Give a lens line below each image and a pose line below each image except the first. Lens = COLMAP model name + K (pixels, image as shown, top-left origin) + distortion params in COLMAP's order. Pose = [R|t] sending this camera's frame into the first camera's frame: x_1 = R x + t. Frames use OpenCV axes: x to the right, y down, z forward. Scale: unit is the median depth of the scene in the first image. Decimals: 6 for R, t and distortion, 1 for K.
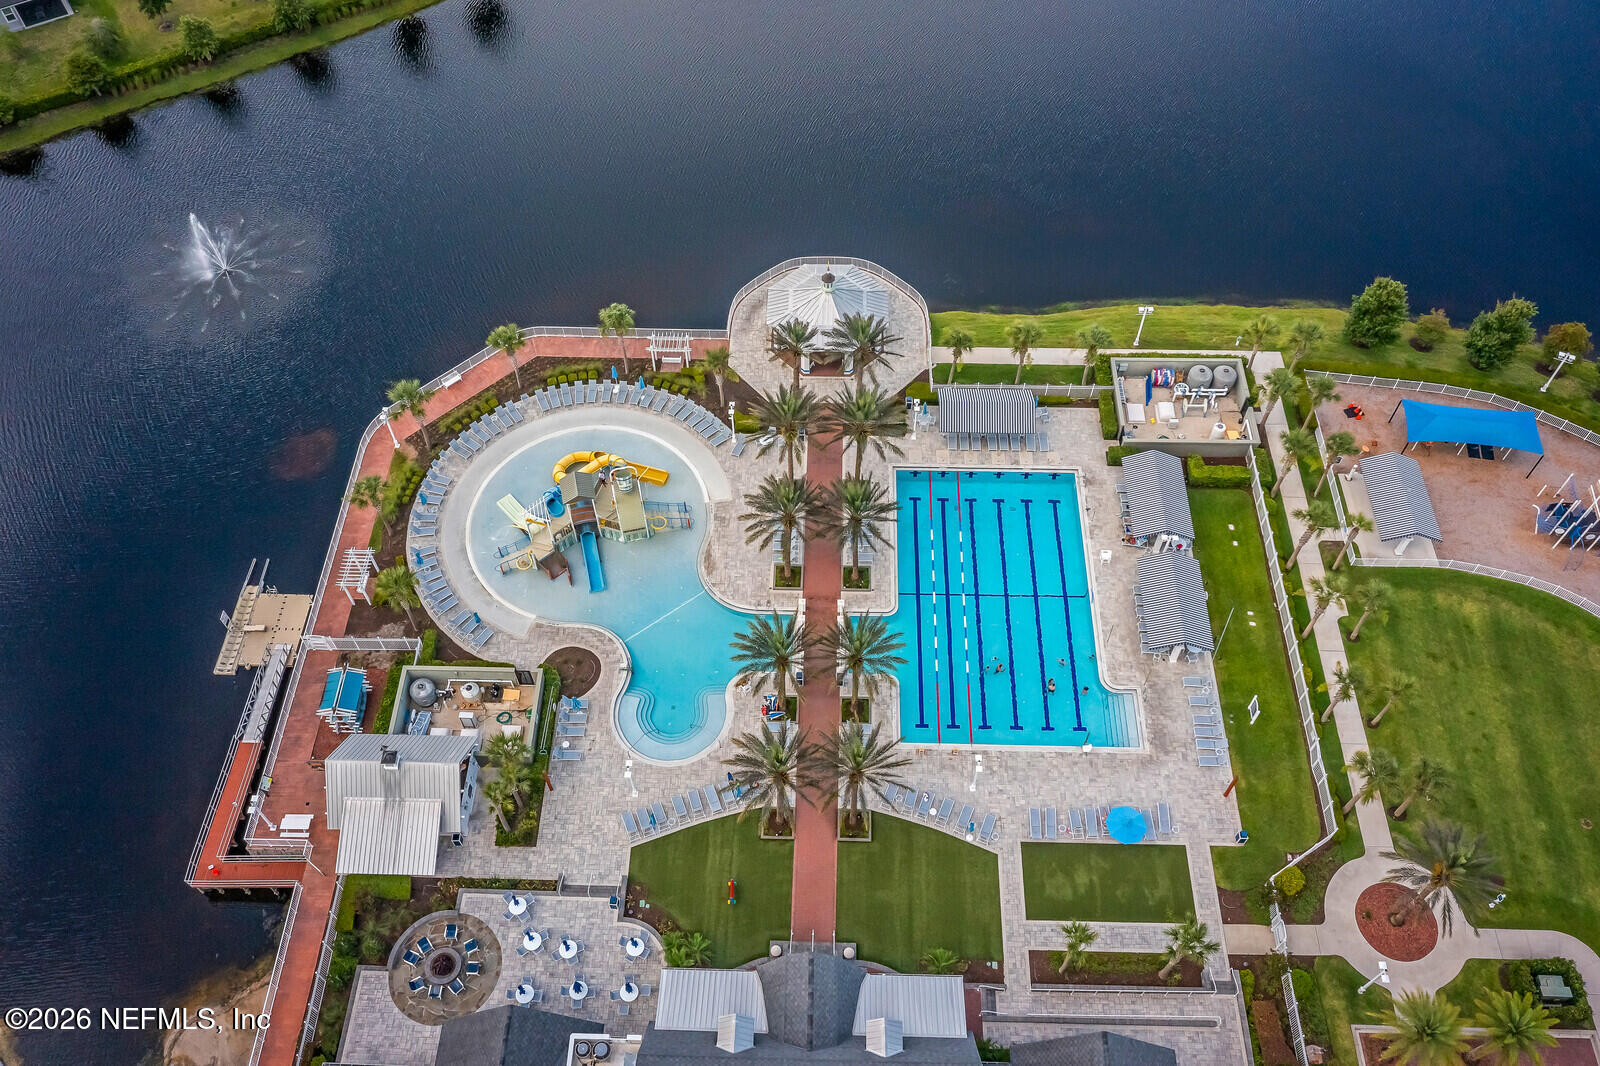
lens RADIAL K [[1287.4, 0, 800.0], [0, 1287.4, 533.0], [0, 0, 1]] dist [-0.006060, -0.006814]
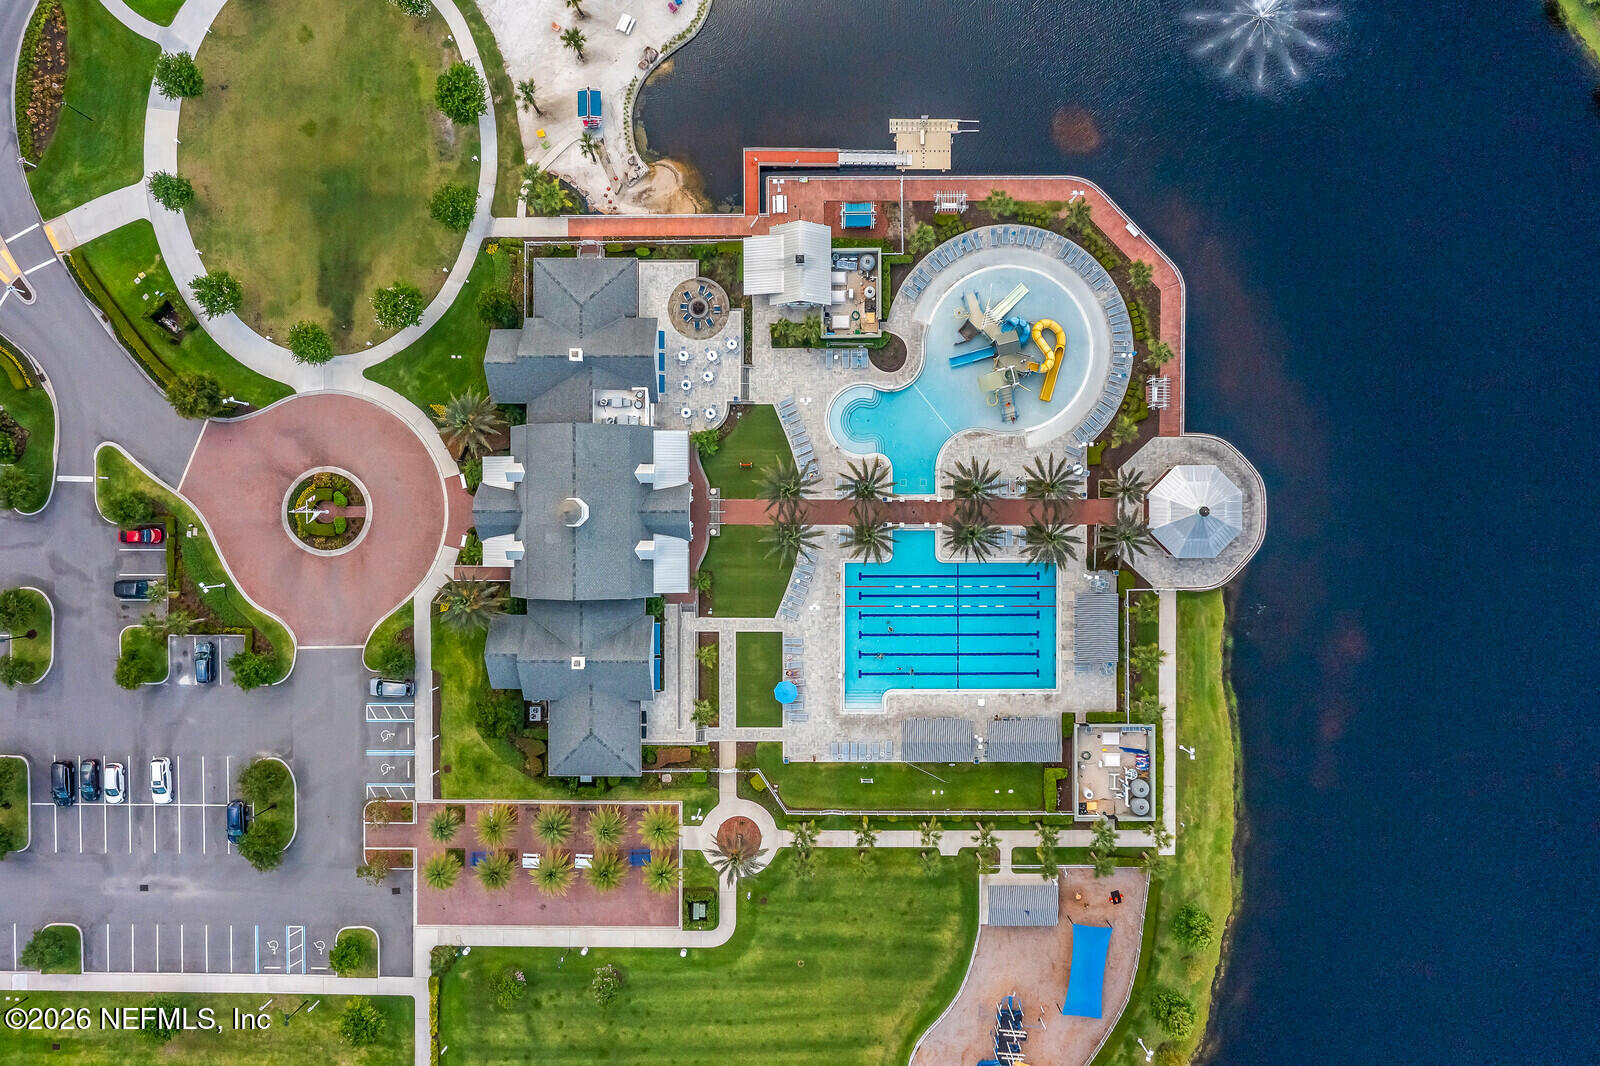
lens RADIAL K [[1287.4, 0, 800.0], [0, 1287.4, 533.0], [0, 0, 1]] dist [-0.006060, -0.006814]
pose [[0.030554, 0.999404, 0.016064, 0.012834], [-0.803765, 0.015014, 0.594758, -0.767239], [0.594162, -0.031084, 0.803745, -0.344087]]
